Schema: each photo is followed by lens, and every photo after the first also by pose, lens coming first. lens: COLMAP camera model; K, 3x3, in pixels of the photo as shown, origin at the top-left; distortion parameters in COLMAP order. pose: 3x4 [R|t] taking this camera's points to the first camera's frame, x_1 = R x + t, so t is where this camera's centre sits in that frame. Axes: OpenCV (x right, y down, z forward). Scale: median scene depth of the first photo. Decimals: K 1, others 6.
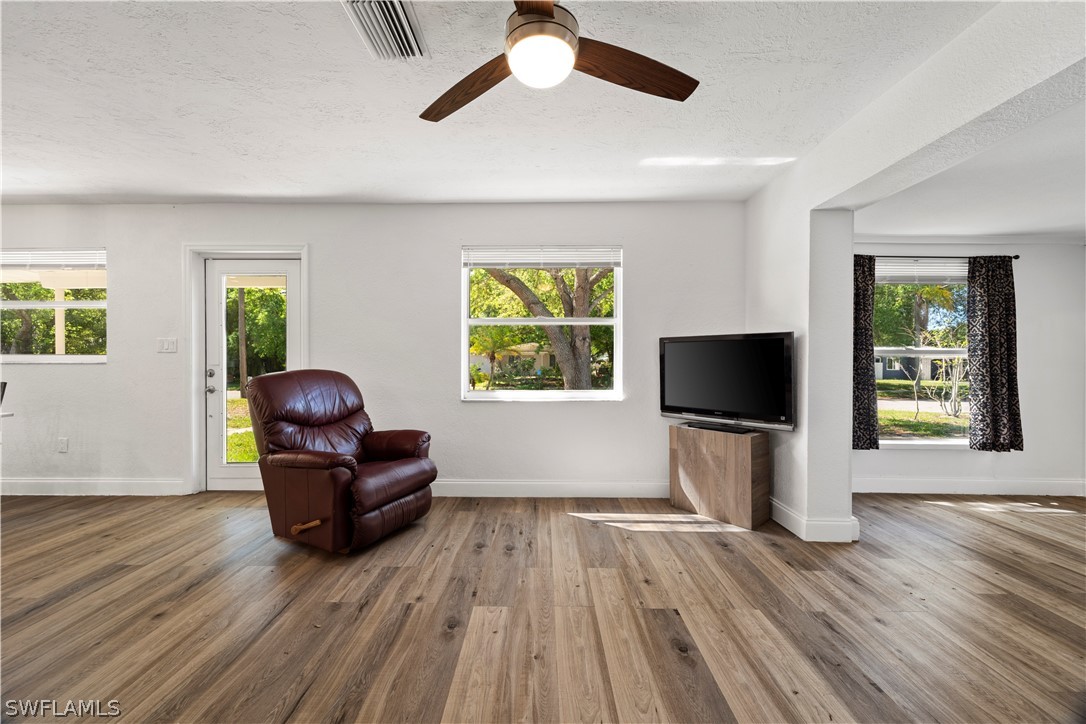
lens RADIAL K [[437.8, 0, 531.8], [0, 437.8, 362.9], [0, 0, 1]] dist [-0.001376, 0.000277]
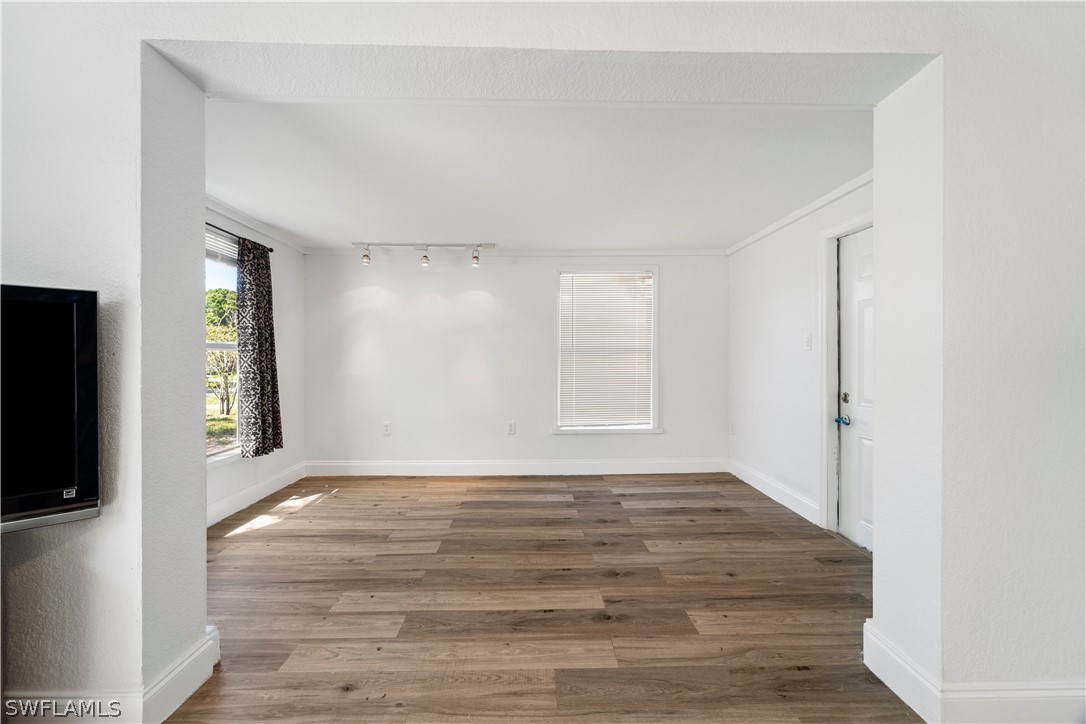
lens RADIAL K [[437.8, 0, 541.1], [0, 437.8, 361.8], [0, 0, 1]] dist [-0.001376, 0.000277]
pose [[-0.048488, -0.011580, 0.998757, 0.126038], [0.003241, 0.999926, 0.011751, -0.004081], [-0.998819, 0.003806, -0.048447, 0.536604]]
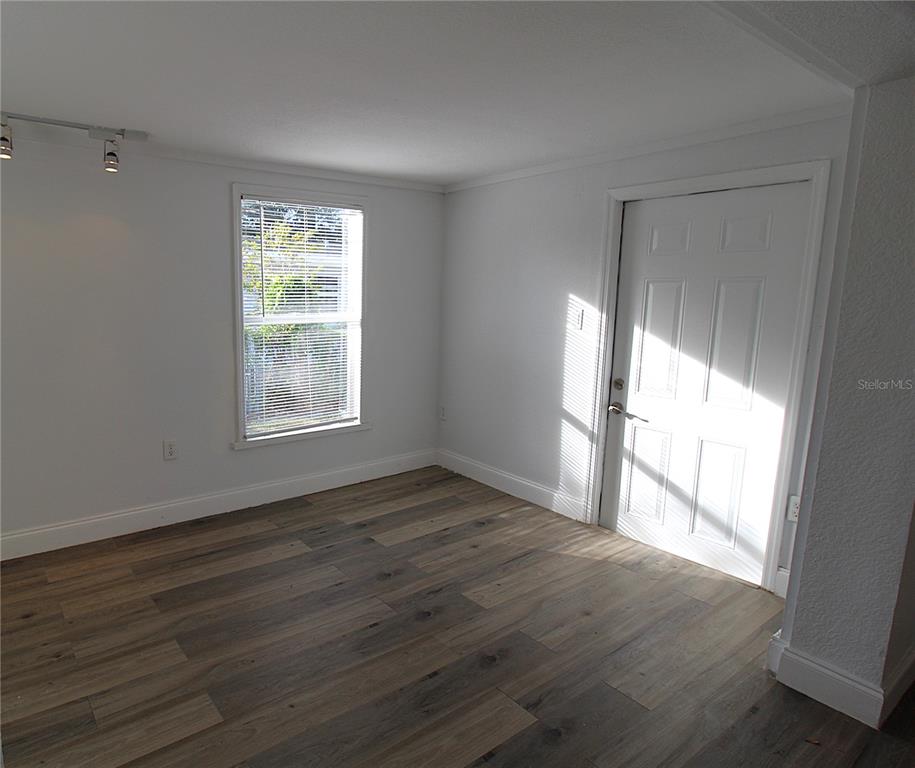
lens RADIAL K [[570.7, 0, 351.4], [0, 570.7, 384.3], [0, 0, 1]] dist [-0.022977, -0.002019]
pose [[-0.580128, -0.143917, 0.801710, 0.444126], [-0.010240, 0.985478, 0.169495, -0.096051], [-0.814461, 0.090119, -0.573177, 0.903177]]
